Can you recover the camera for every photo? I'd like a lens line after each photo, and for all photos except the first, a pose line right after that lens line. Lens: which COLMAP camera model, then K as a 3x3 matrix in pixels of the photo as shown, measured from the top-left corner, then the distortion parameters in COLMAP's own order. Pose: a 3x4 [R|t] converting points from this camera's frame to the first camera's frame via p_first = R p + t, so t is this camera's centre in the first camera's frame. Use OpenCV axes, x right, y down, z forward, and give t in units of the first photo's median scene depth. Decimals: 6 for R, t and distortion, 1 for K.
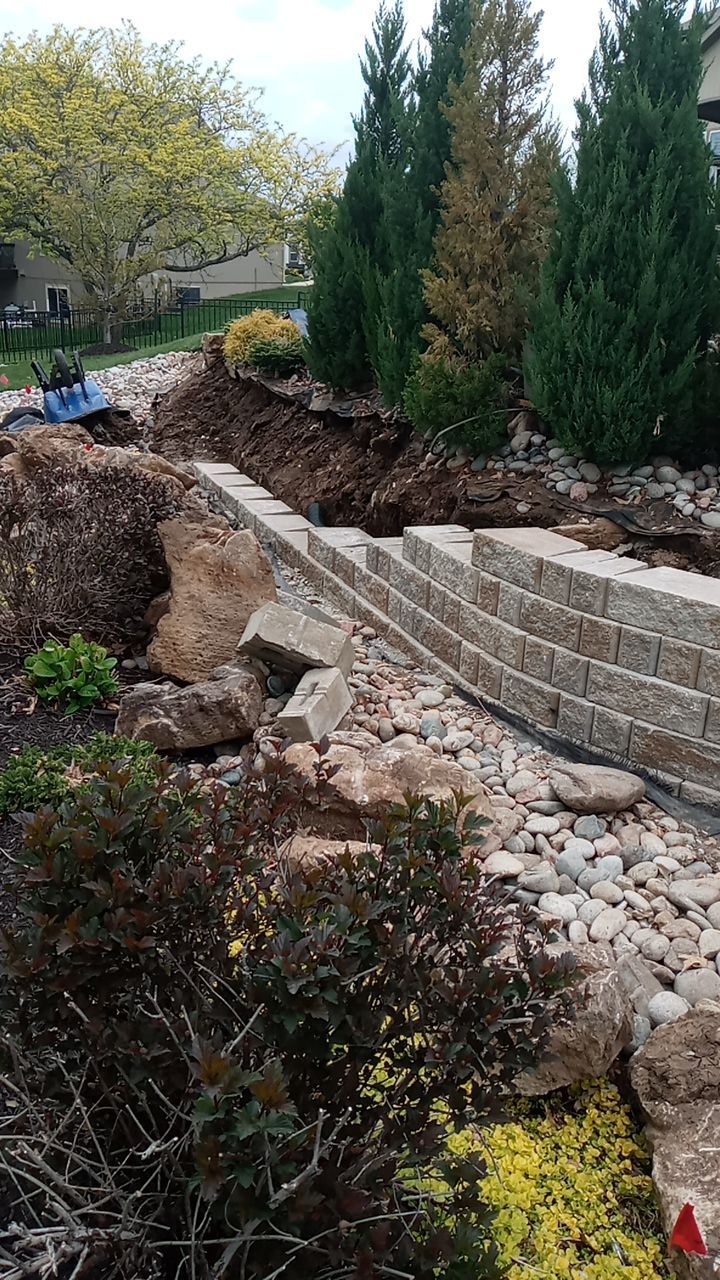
lens RADIAL K [[1035.0, 0, 360.0], [0, 1035.0, 640.0], [0, 0, 1]] dist [0.111702, -0.178484]
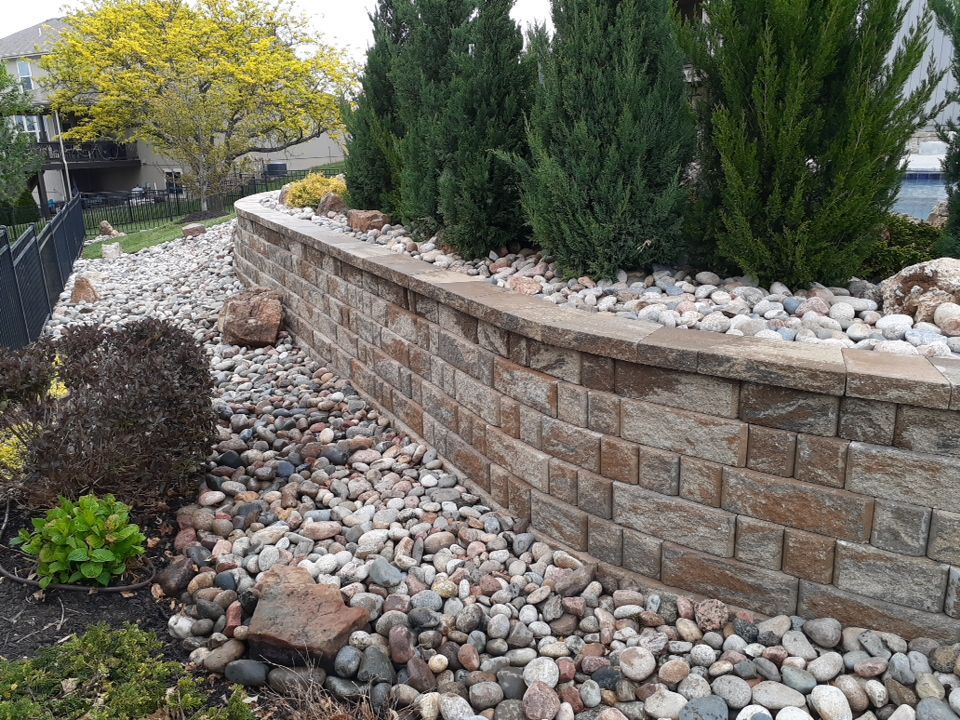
lens RADIAL K [[784.6, 0, 475.6], [0, 784.6, 339.6], [0, 0, 1]] dist [0.110483, -0.135320]
pose [[0.994978, -0.084172, 0.054162, 0.050941], [0.088921, 0.991757, -0.092252, -0.051023], [-0.045950, 0.096605, 0.994262, 0.200425]]
